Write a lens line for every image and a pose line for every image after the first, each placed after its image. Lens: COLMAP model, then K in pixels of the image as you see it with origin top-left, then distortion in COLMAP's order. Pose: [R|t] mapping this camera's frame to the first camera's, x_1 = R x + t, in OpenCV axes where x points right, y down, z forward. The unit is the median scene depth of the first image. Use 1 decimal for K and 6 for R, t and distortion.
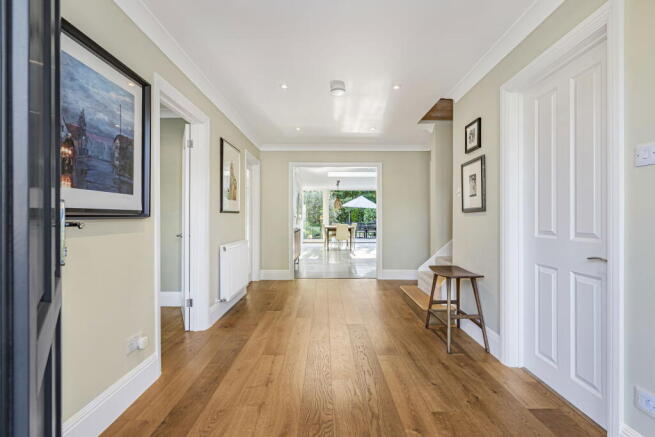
lens RADIAL K [[299.1, 0, 329.6], [0, 299.1, 219.0], [0, 0, 1]] dist [-0.001896, -0.000208]
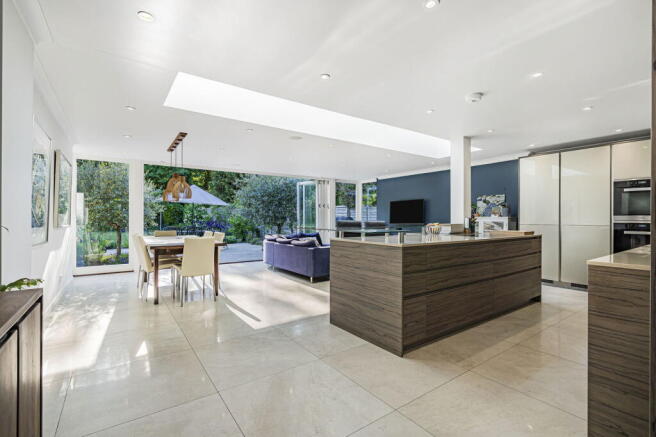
lens RADIAL K [[299.5, 0, 327.2], [0, 299.5, 217.5], [0, 0, 1]] dist [-0.001896, -0.000208]
pose [[0.820326, -0.000917, 0.571896, -0.034176], [0.004144, 0.999982, -0.004340, -0.003811], [-0.571882, 0.005930, 0.820315, 0.401833]]
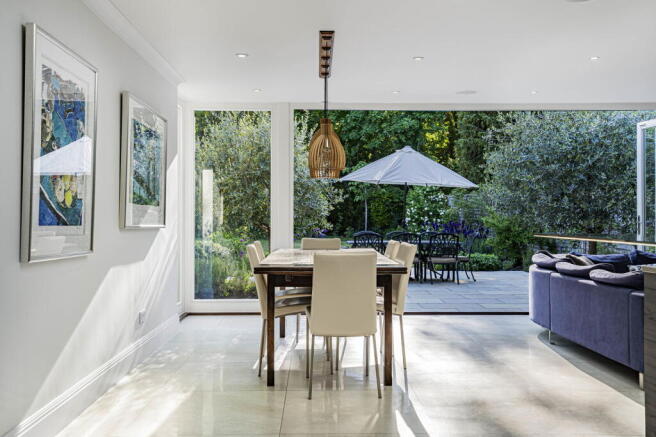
lens RADIAL K [[640.8, 0, 327.5], [0, 640.8, 218.3], [0, 0, 1]] dist [0.068483, 0.000000]
pose [[0.999928, -0.001485, 0.011933, 0.019834], [0.001509, 0.999997, -0.001986, -0.000880], [-0.011930, 0.002004, 0.999927, 0.426426]]
